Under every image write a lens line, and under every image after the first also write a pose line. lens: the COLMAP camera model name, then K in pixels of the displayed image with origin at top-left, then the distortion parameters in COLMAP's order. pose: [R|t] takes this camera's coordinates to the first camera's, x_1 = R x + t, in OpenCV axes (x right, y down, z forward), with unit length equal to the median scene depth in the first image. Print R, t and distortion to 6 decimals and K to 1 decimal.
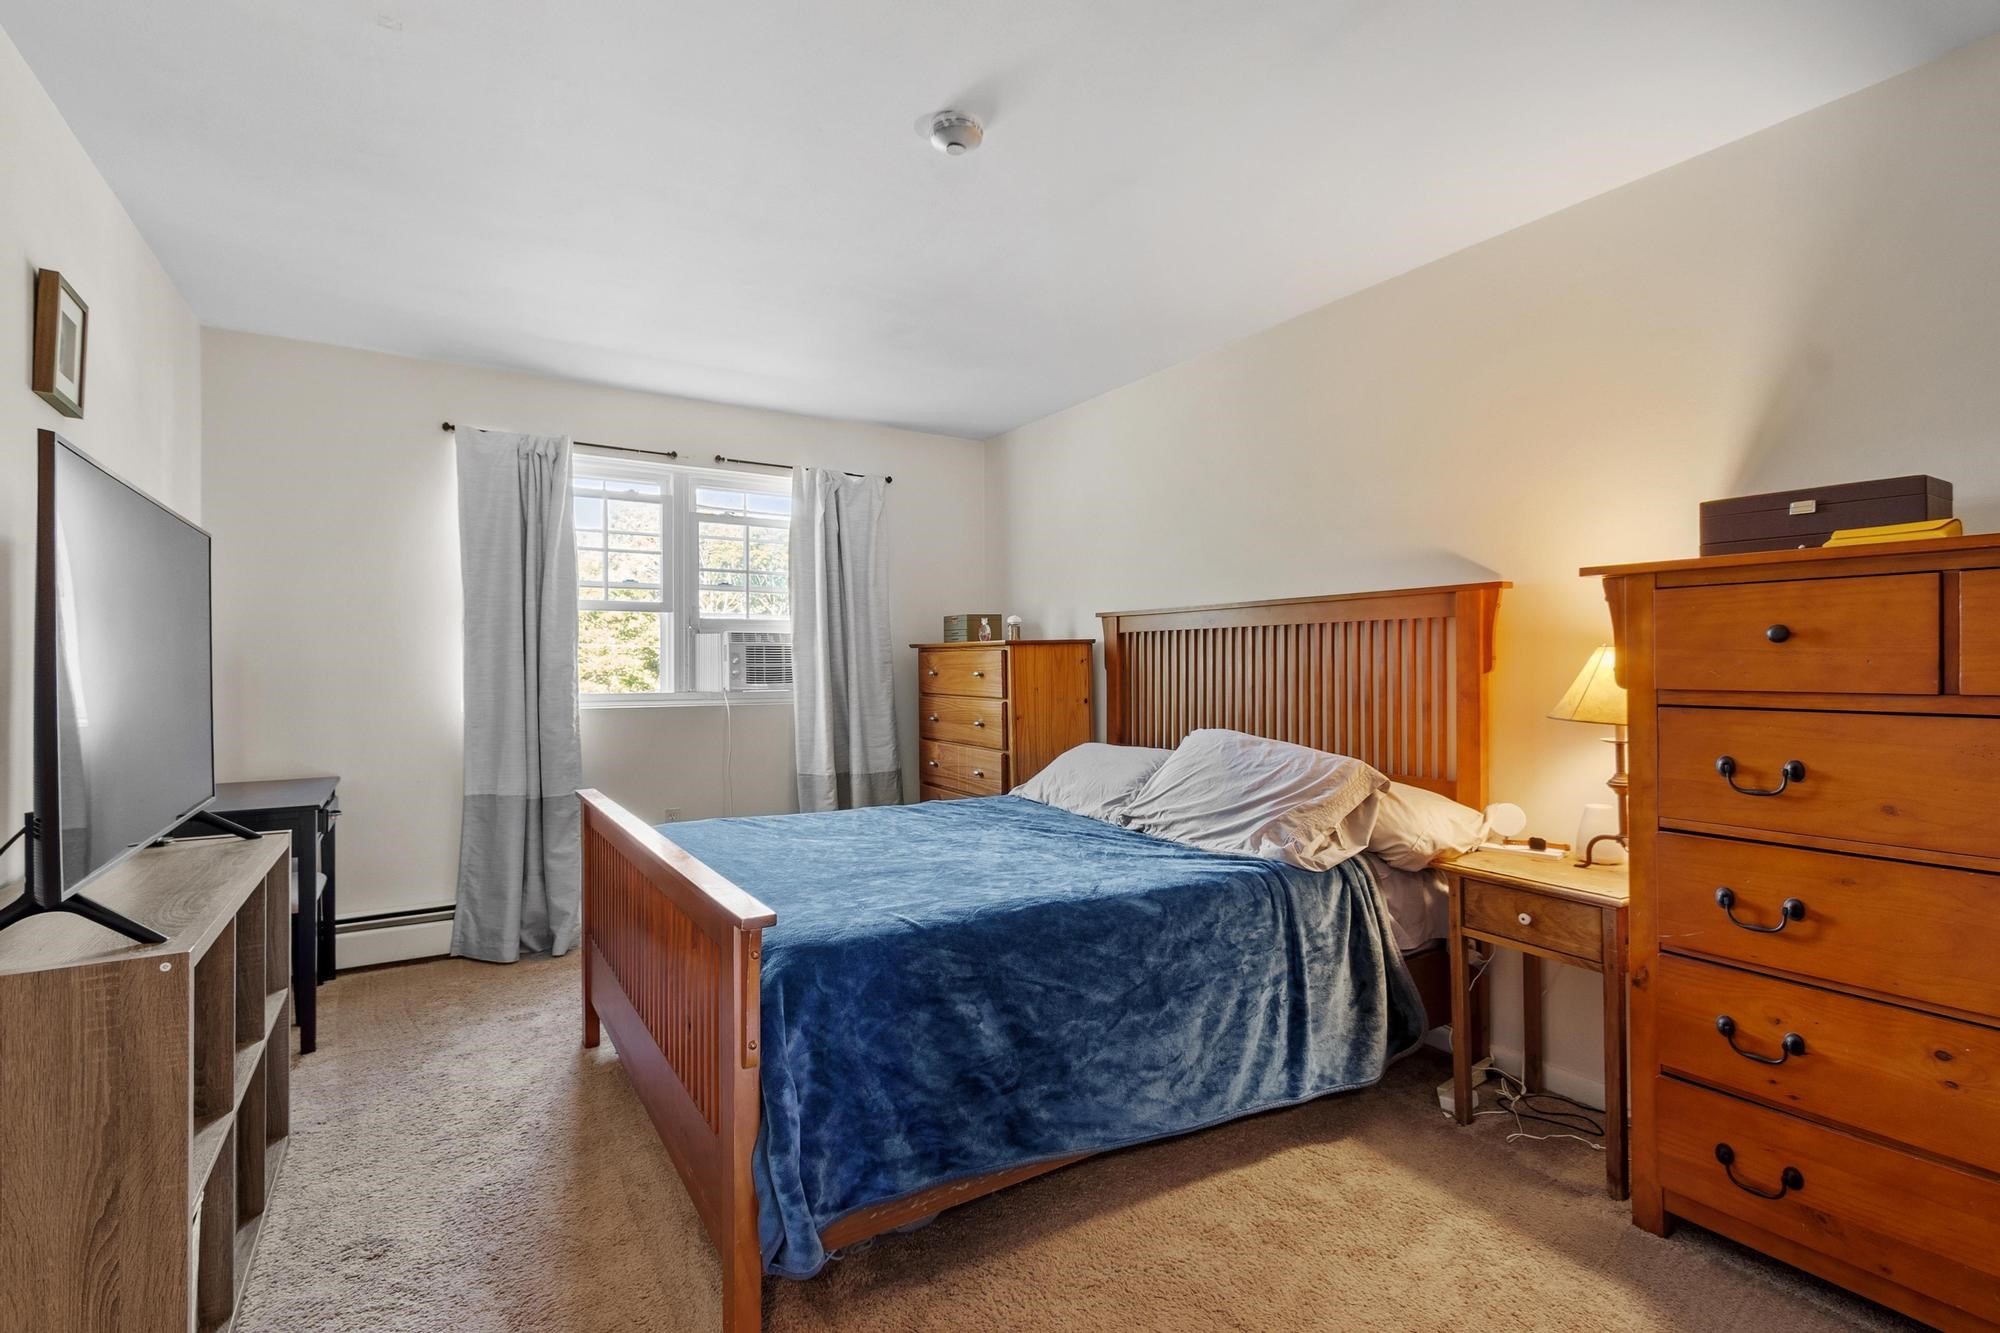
lens RADIAL K [[888.9, 0, 954.2], [0, 888.9, 685.5], [0, 0, 1]] dist [0.002171, -0.000226]
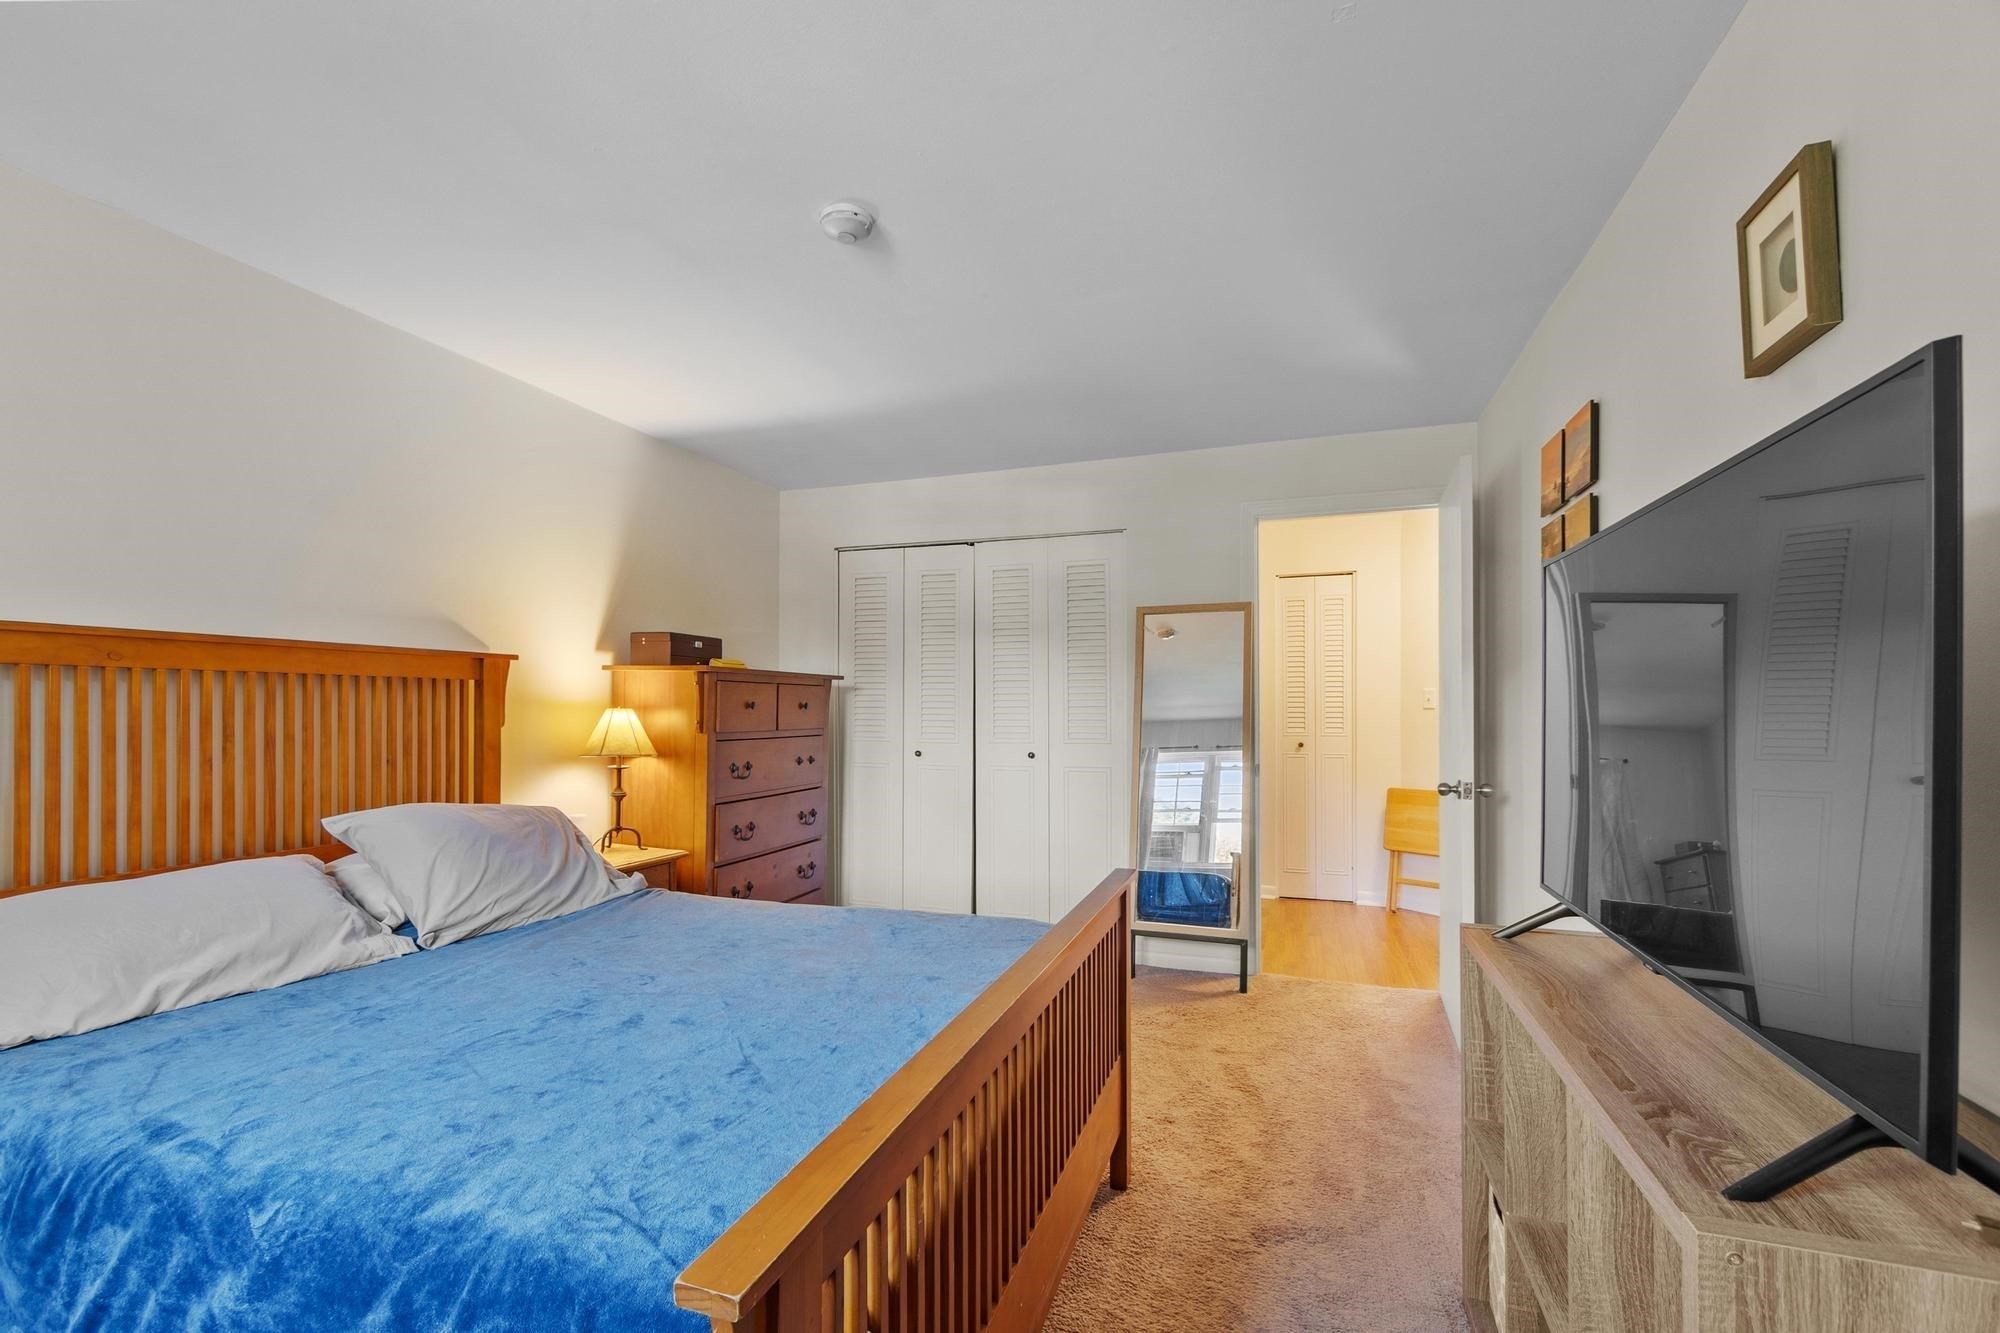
lens RADIAL K [[905.9, 0, 973.0], [0, 905.9, 691.5], [0, 0, 1]] dist [0.014773, -0.006544]
pose [[-0.626450, 0.002595, 0.779457, -0.775066], [0.009767, 0.999942, 0.004521, -0.062075], [-0.779400, 0.010445, -0.626439, 1.258913]]
